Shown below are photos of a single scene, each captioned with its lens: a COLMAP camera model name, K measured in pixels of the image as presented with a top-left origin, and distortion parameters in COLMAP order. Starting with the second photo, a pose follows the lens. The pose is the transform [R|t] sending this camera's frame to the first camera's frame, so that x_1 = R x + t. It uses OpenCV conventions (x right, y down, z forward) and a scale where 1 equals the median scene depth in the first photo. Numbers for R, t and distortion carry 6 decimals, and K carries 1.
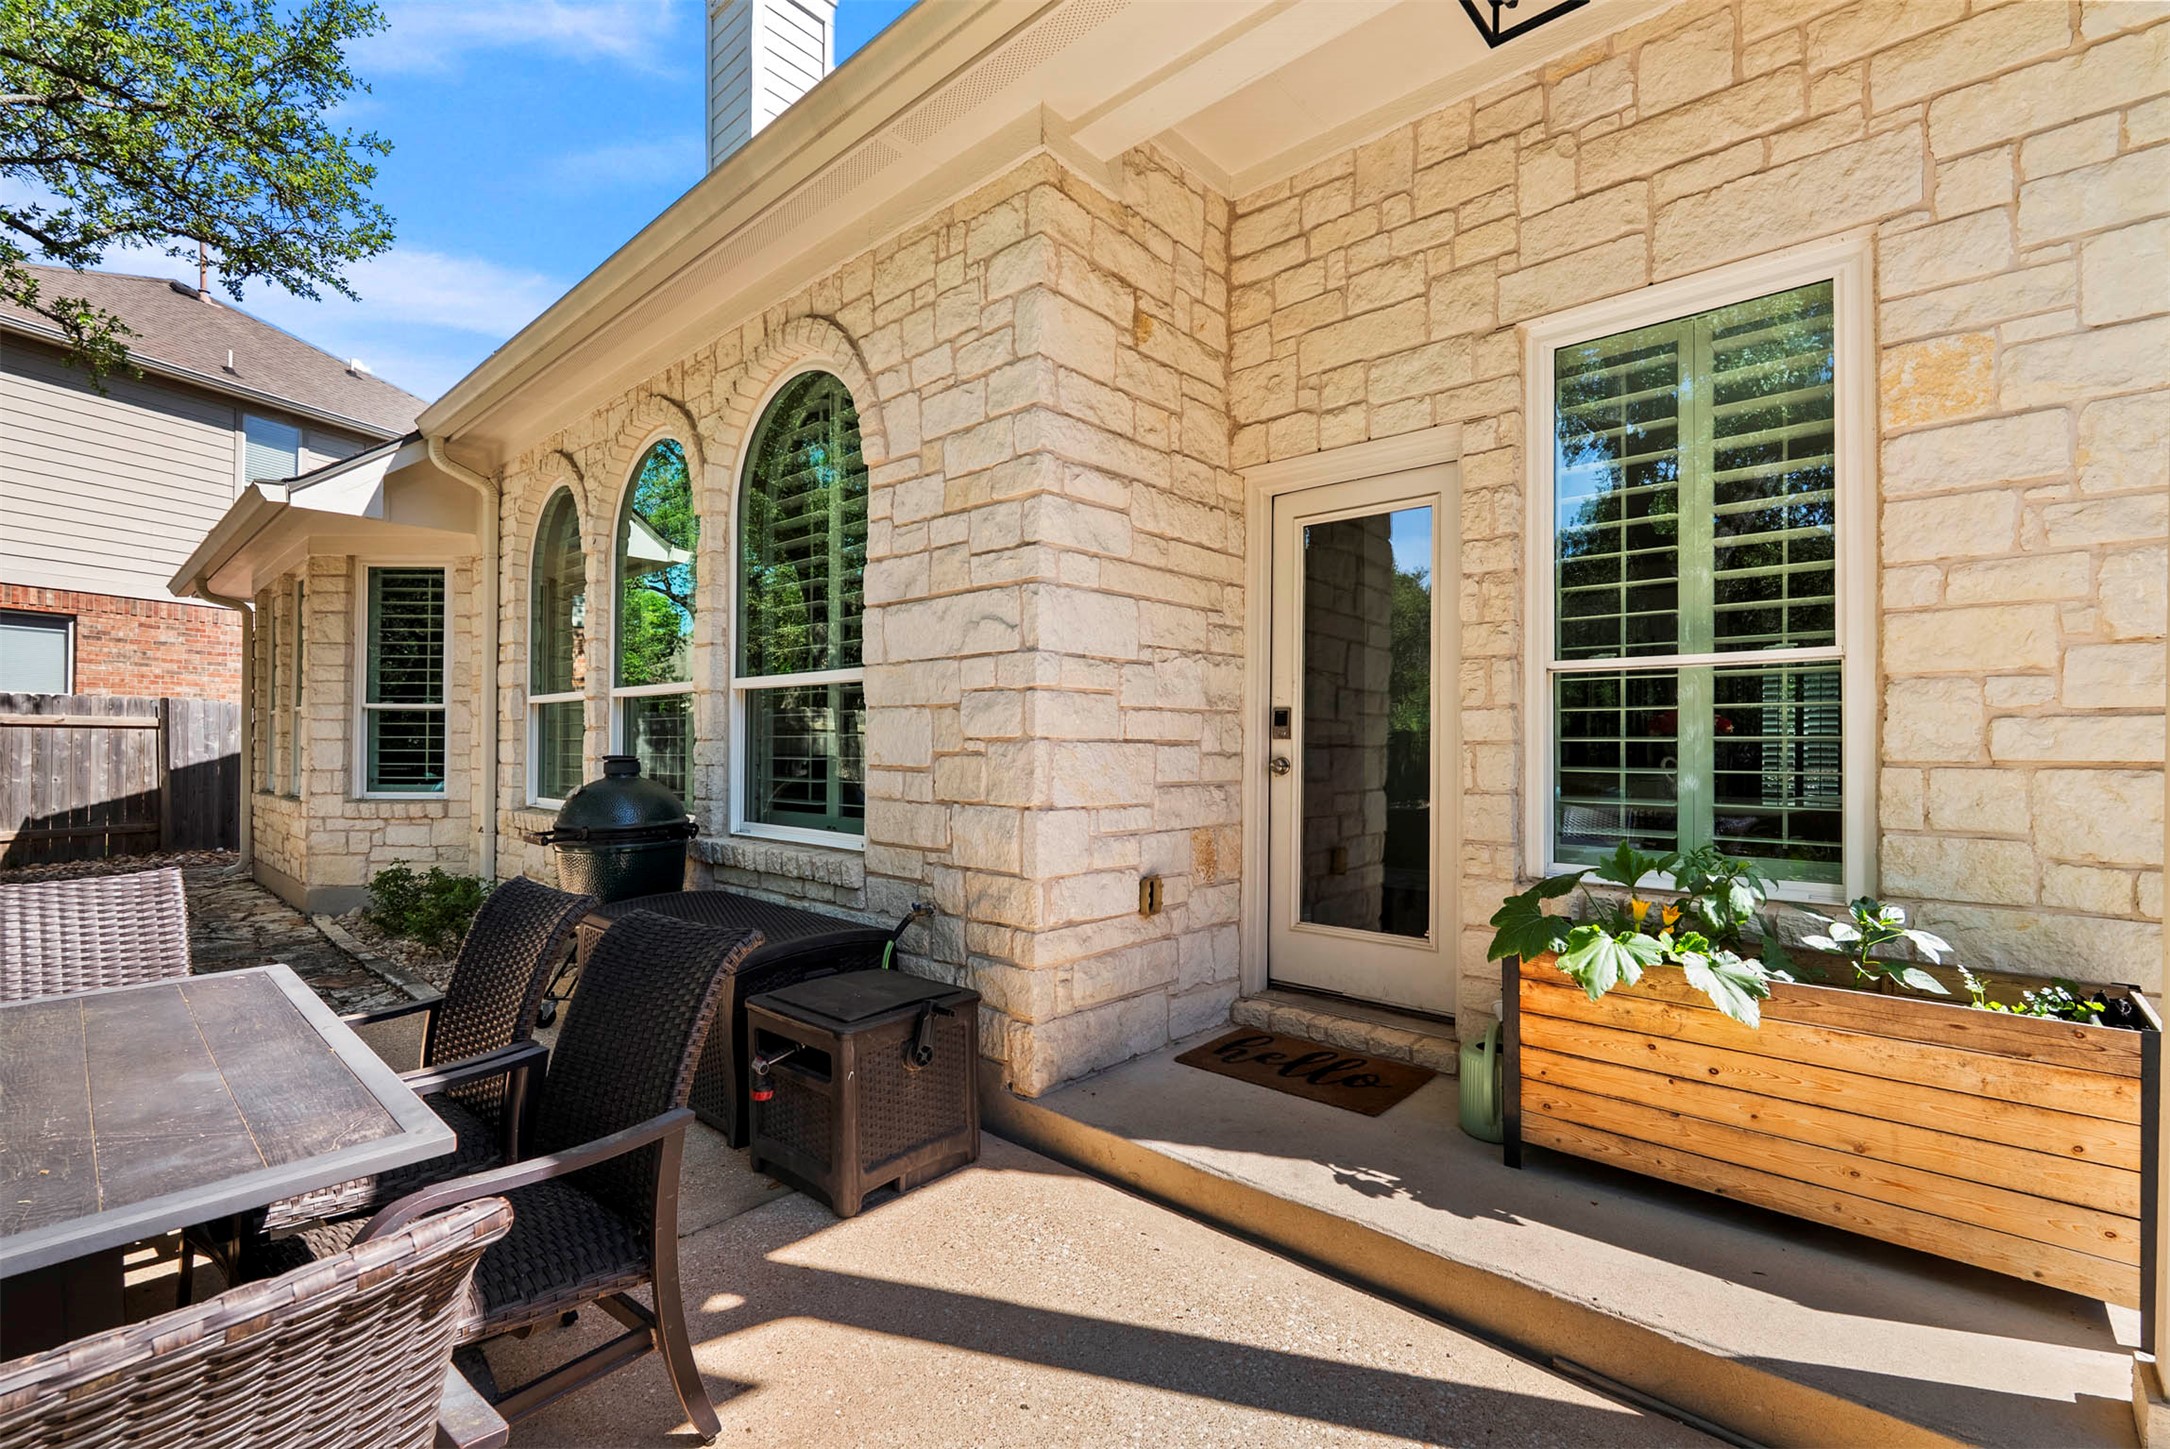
lens RADIAL K [[974.5, 0, 1087.3], [0, 974.5, 745.1], [0, 0, 1]] dist [-0.002267, -0.000568]
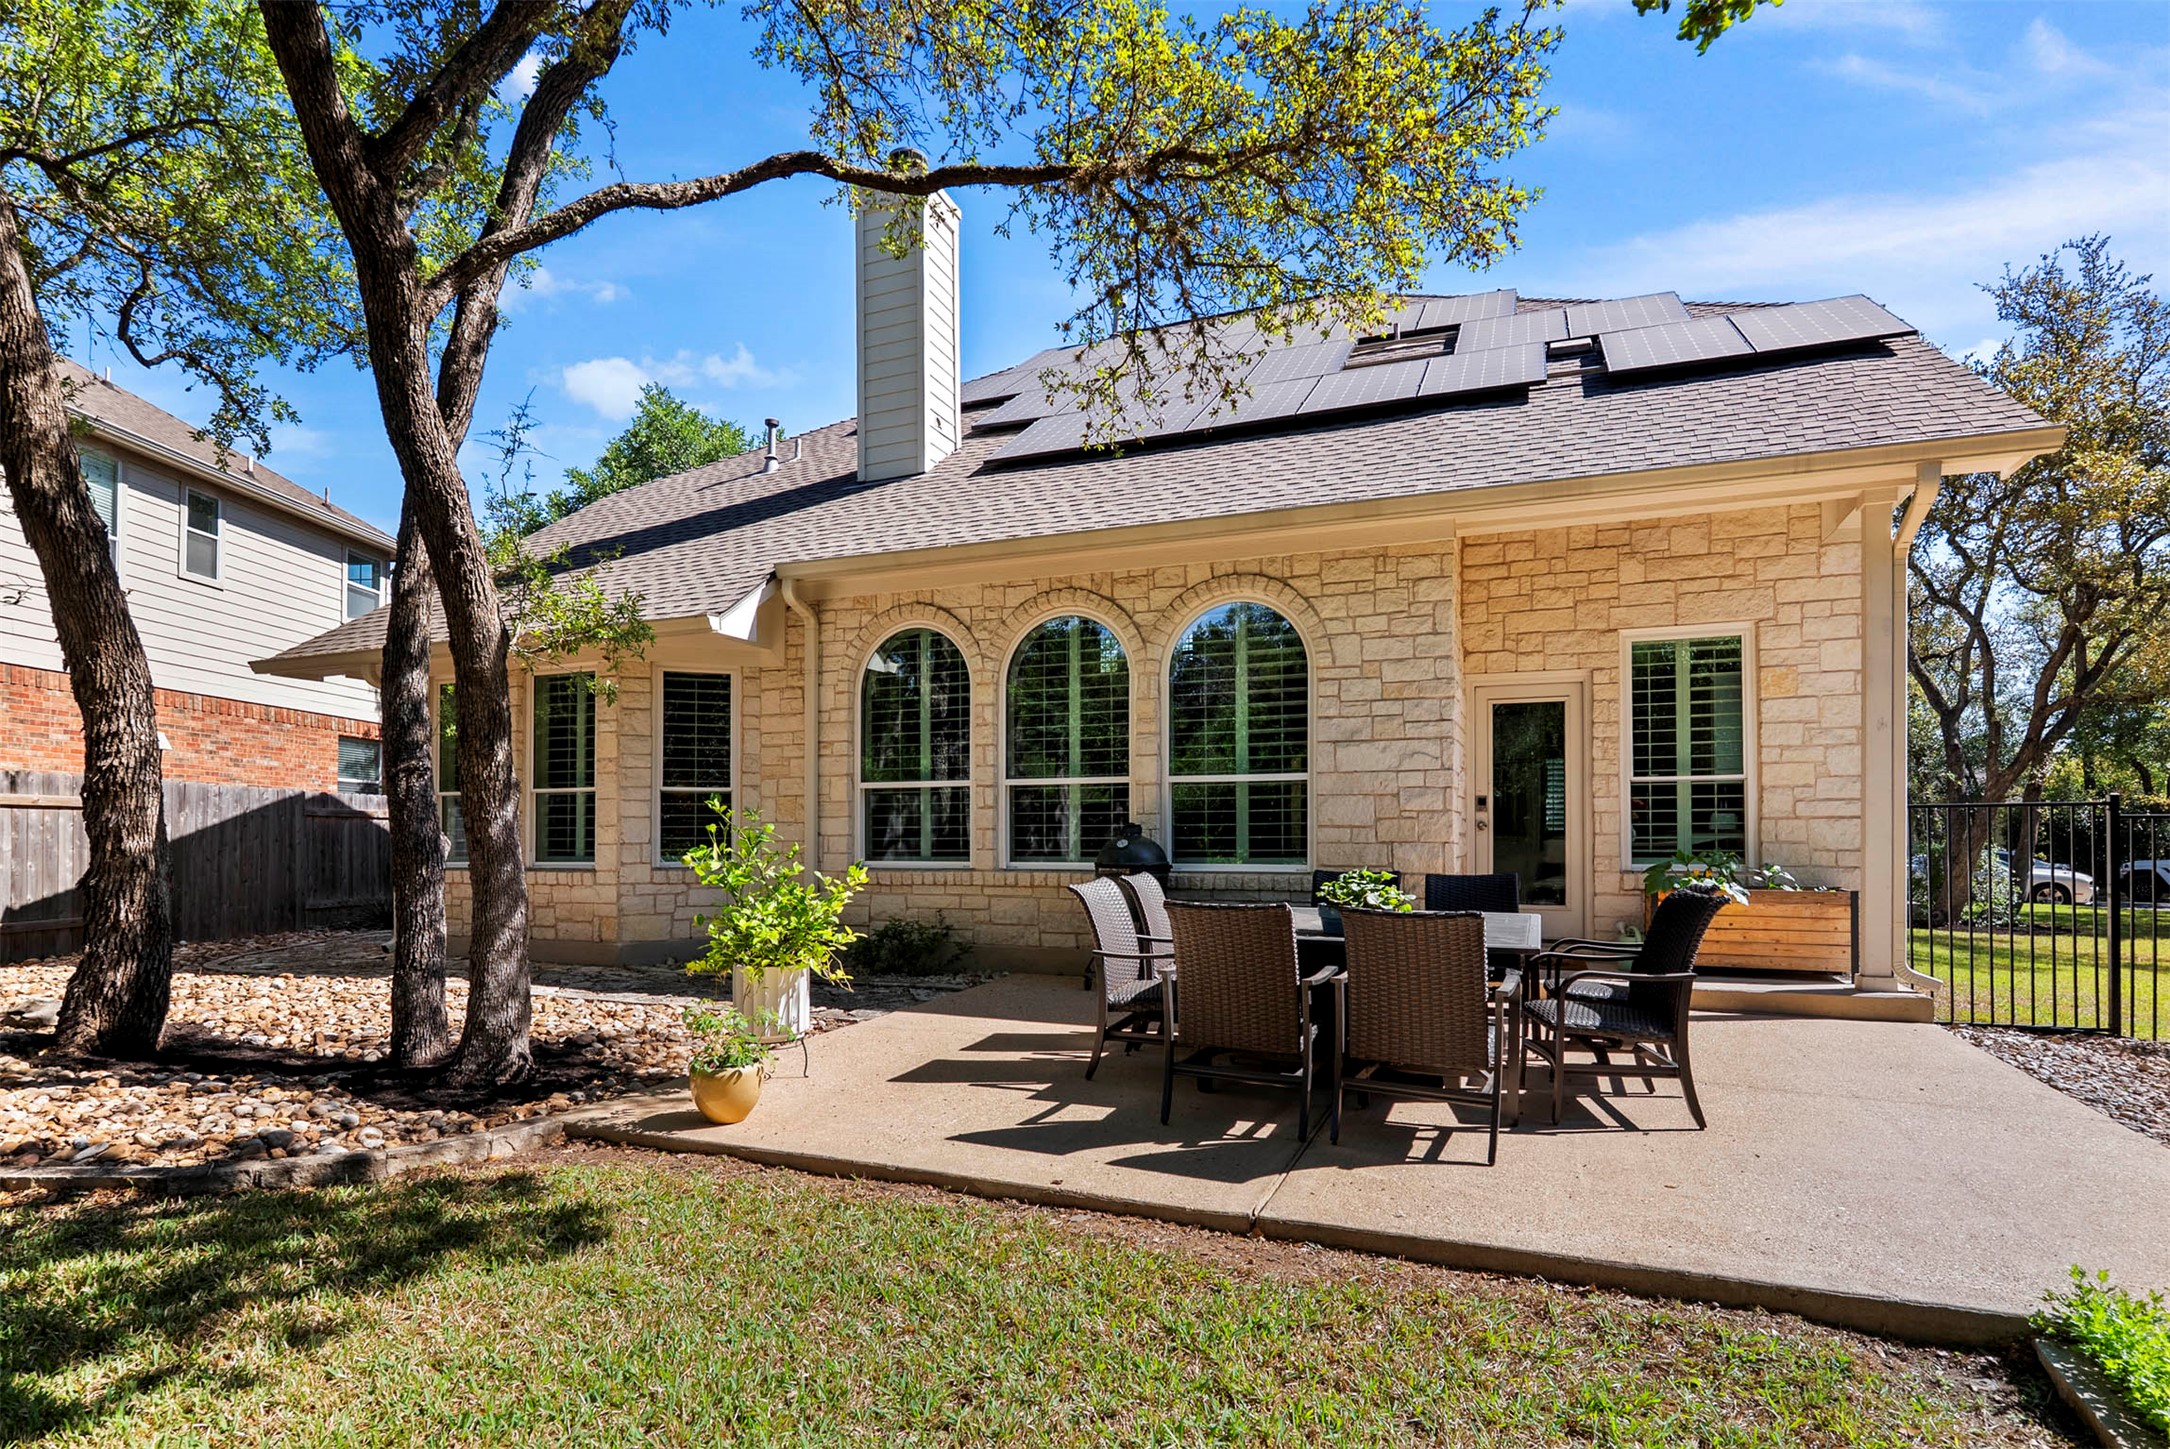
lens RADIAL K [[1120.6, 0, 1089.0], [0, 1120.6, 839.0], [0, 0, 1]] dist [-0.004077, -0.000311]
pose [[0.936020, -0.009177, 0.351828, -1.611127], [0.007353, 0.999952, 0.006518, 0.033496], [-0.351871, -0.003514, 0.936042, -1.003320]]
